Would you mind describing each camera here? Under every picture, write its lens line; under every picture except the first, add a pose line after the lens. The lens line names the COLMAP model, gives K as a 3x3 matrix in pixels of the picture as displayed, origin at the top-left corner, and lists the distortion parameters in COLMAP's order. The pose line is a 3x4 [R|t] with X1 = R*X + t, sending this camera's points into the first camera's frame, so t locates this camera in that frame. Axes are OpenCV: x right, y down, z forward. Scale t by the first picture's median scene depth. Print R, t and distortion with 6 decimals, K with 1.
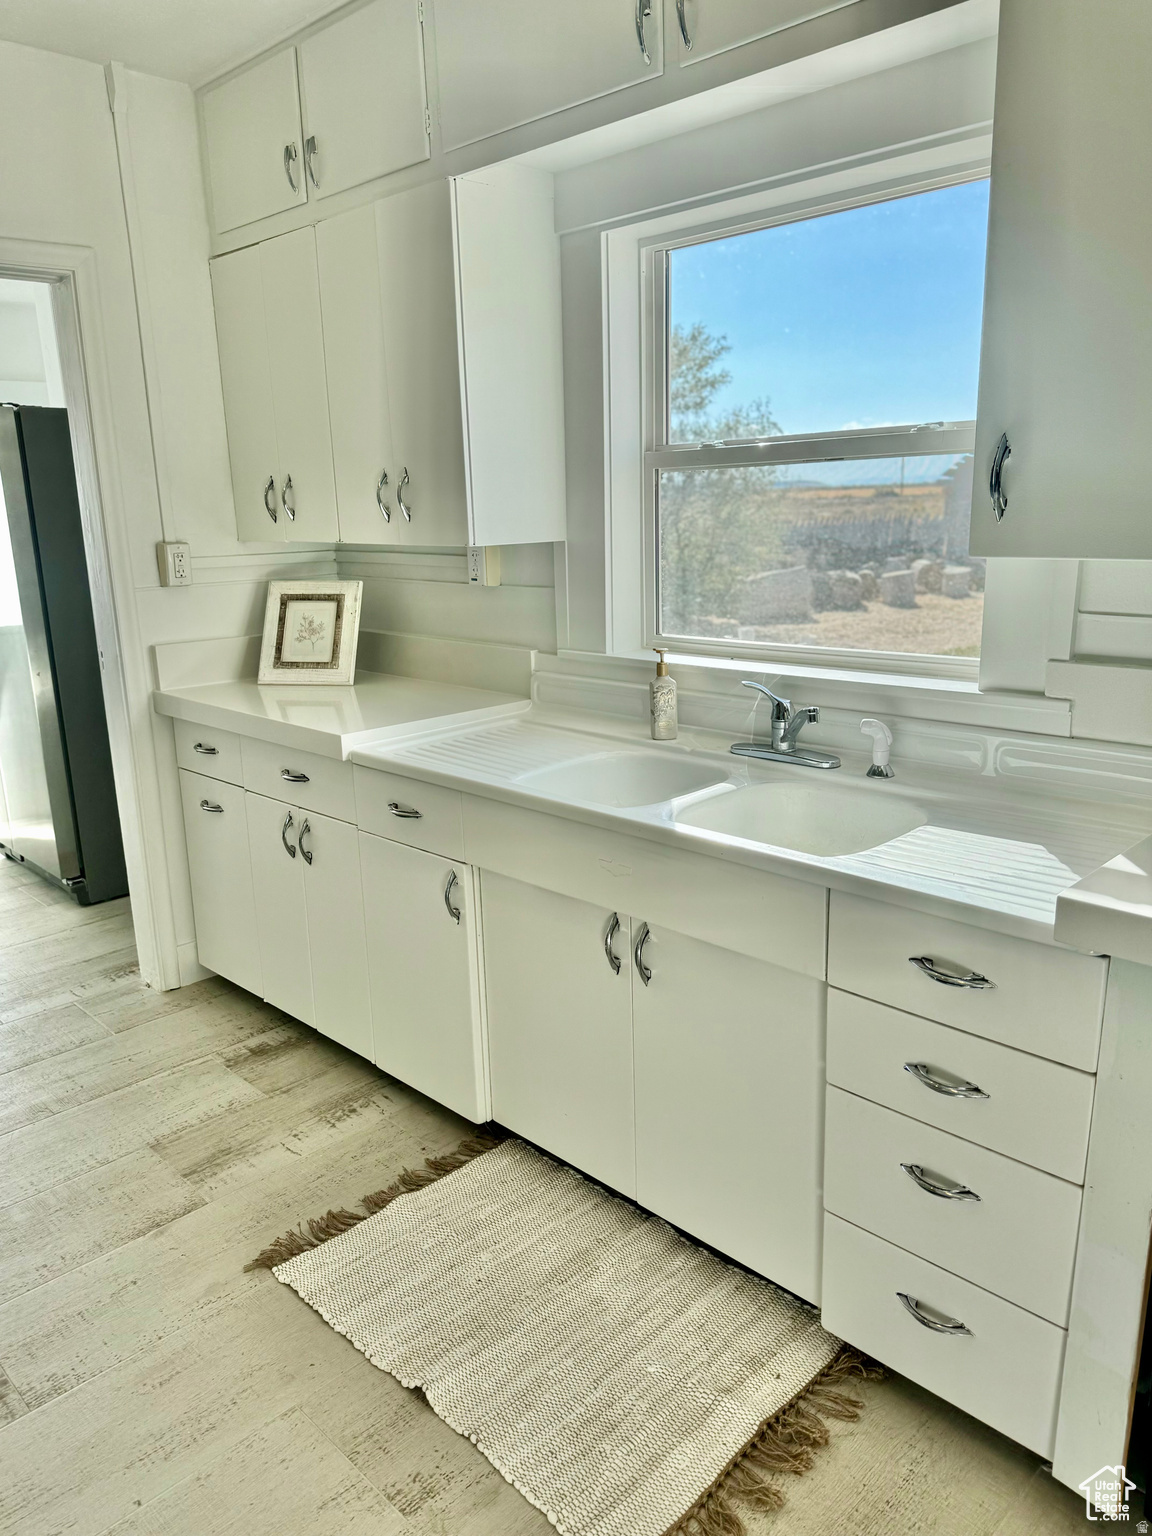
lens RADIAL K [[1104.4, 0, 573.4], [0, 1104.4, 774.0], [0, 0, 1]] dist [0.049830, -0.028515]
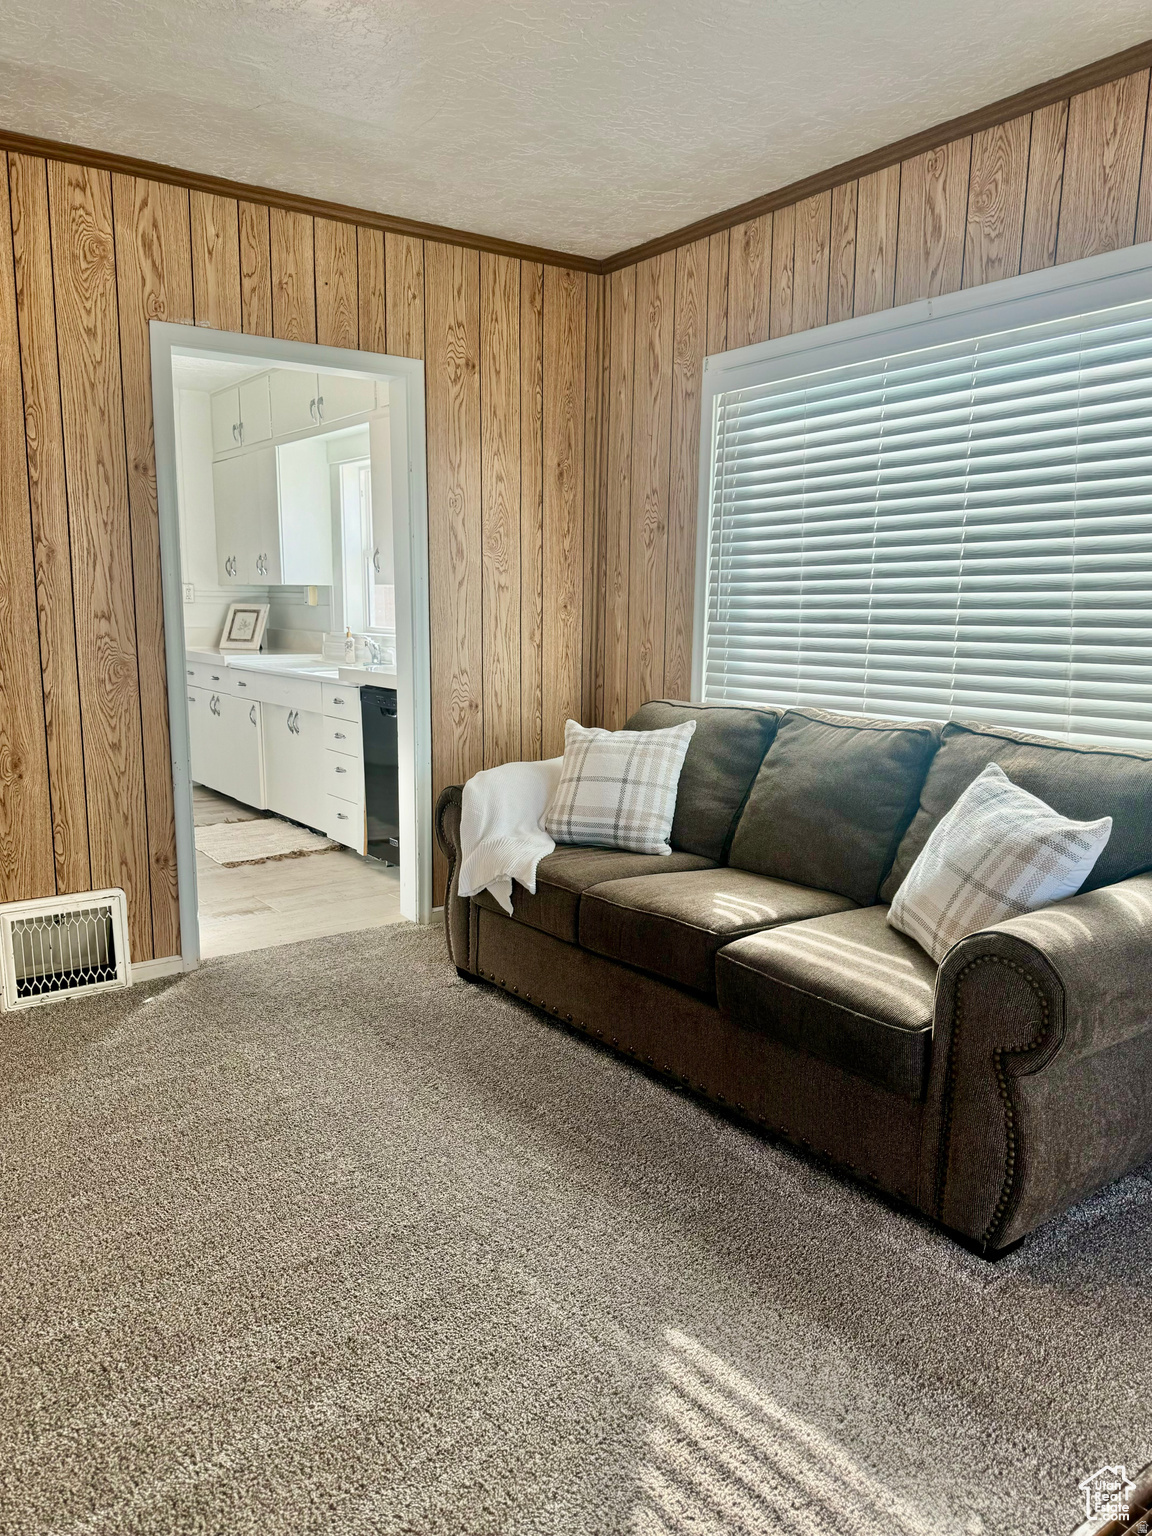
lens RADIAL K [[1104.4, 0, 574.7], [0, 1104.4, 774.5], [0, 0, 1]] dist [0.049830, -0.028515]
pose [[0.989377, 0.055504, -0.134361, 0.723897], [-0.065207, 0.995489, -0.068922, 0.273915], [0.129930, 0.076951, 0.988533, -1.067410]]
